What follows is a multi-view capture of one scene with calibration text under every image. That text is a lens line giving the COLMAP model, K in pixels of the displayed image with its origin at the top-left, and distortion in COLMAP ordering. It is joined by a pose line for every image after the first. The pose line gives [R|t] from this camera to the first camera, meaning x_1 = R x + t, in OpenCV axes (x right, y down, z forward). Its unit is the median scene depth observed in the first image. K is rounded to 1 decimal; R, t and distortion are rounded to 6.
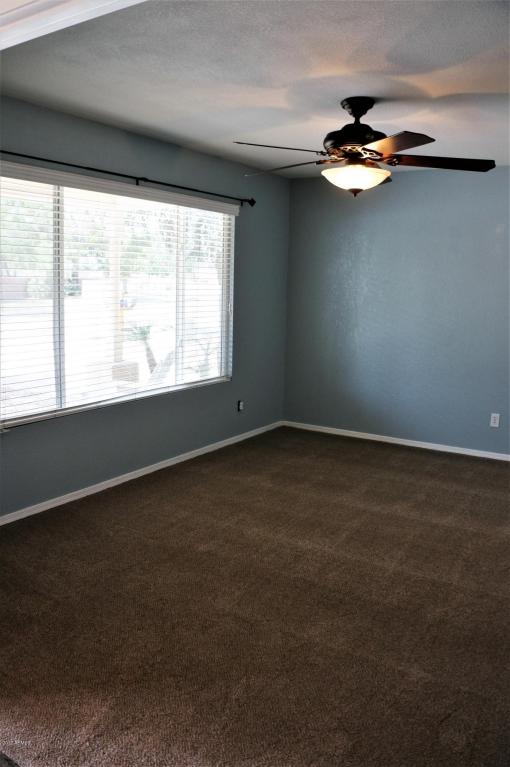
lens RADIAL K [[627.7, 0, 241.1], [0, 627.7, 390.0], [0, 0, 1]] dist [-0.177906, 0.149211]
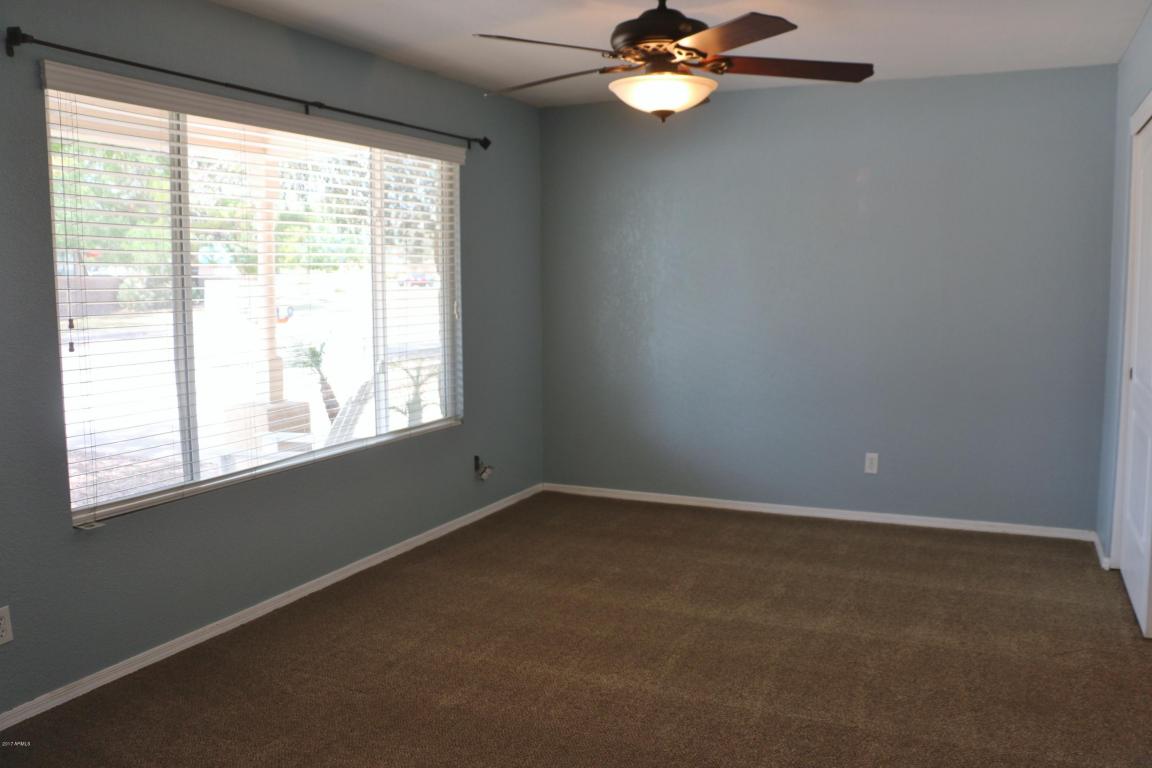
lens RADIAL K [[942.8, 0, 583.3], [0, 942.8, 381.3], [0, 0, 1]] dist [-0.177906, 0.149211]
pose [[0.989445, -0.043200, 0.138316, -0.035851], [0.051228, 0.997170, -0.055017, 0.000671], [-0.135548, 0.061522, 0.988859, 0.068764]]
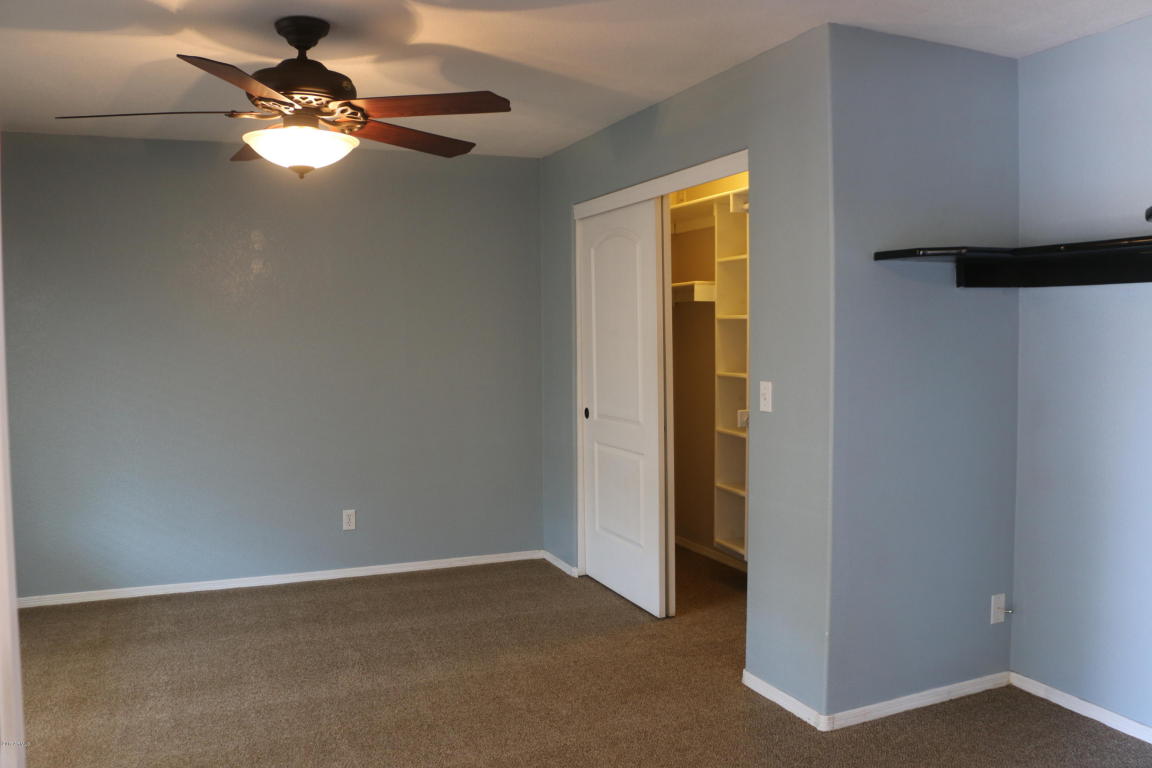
lens RADIAL K [[942.8, 0, 600.5], [0, 942.8, 378.0], [0, 0, 1]] dist [-0.177906, 0.149211]
pose [[0.553534, -0.069339, 0.829935, -0.366386], [0.160952, 0.986648, -0.024917, -0.046668], [-0.817126, 0.147372, 0.557303, 0.254476]]
